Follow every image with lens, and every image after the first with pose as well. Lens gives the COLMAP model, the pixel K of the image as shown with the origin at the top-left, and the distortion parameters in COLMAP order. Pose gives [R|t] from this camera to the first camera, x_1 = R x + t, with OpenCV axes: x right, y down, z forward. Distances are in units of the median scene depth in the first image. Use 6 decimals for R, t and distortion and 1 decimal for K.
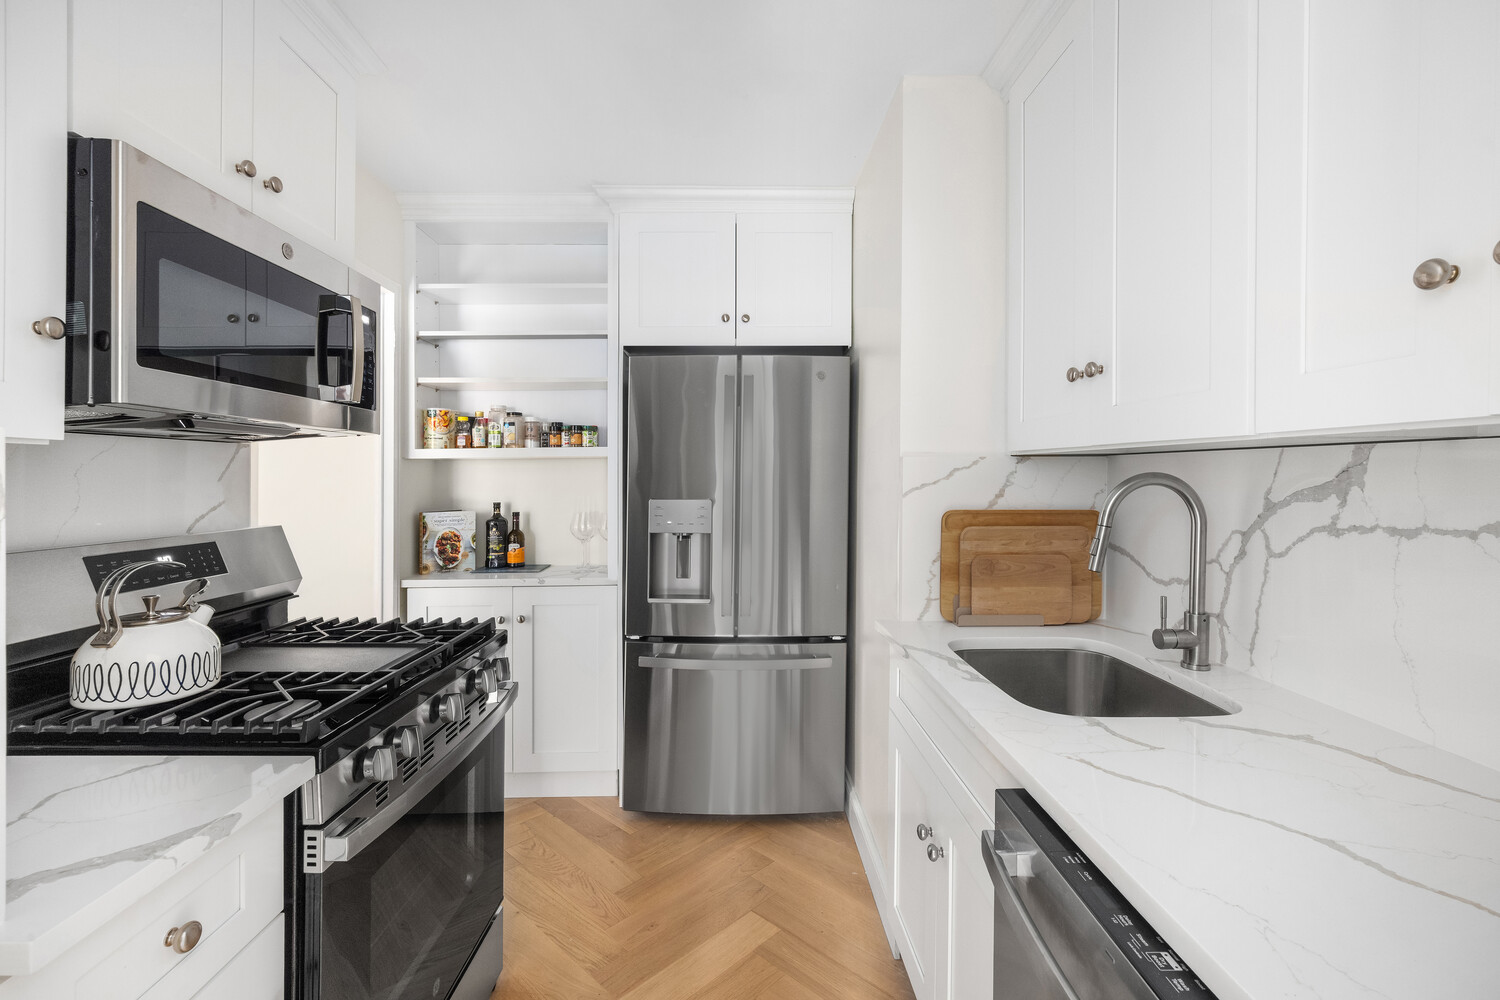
lens RADIAL K [[643.0, 0, 748.4], [0, 643.0, 484.2], [0, 0, 1]] dist [0.008171, -0.000349]
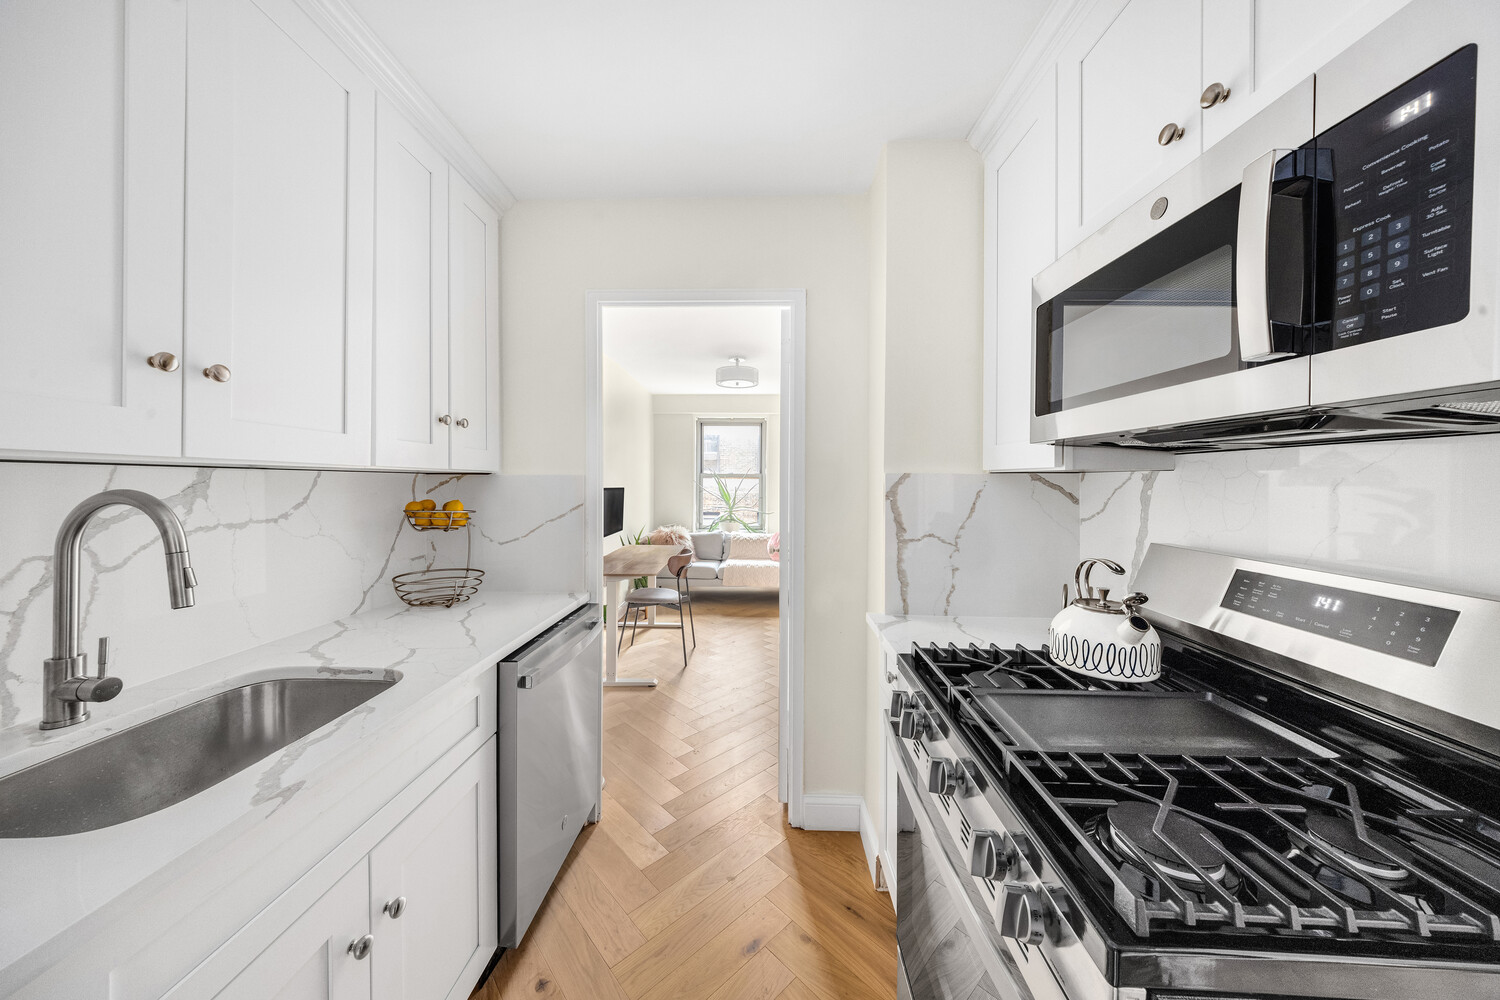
lens RADIAL K [[484.8, 0, 747.9], [0, 484.8, 475.0], [0, 0, 1]] dist [-0.000052, -0.000006]
pose [[-0.999033, -0.013875, 0.041725, -0.264149], [-0.013827, 0.999903, 0.001428, -0.062996], [-0.041741, 0.000850, -0.999128, 1.964776]]
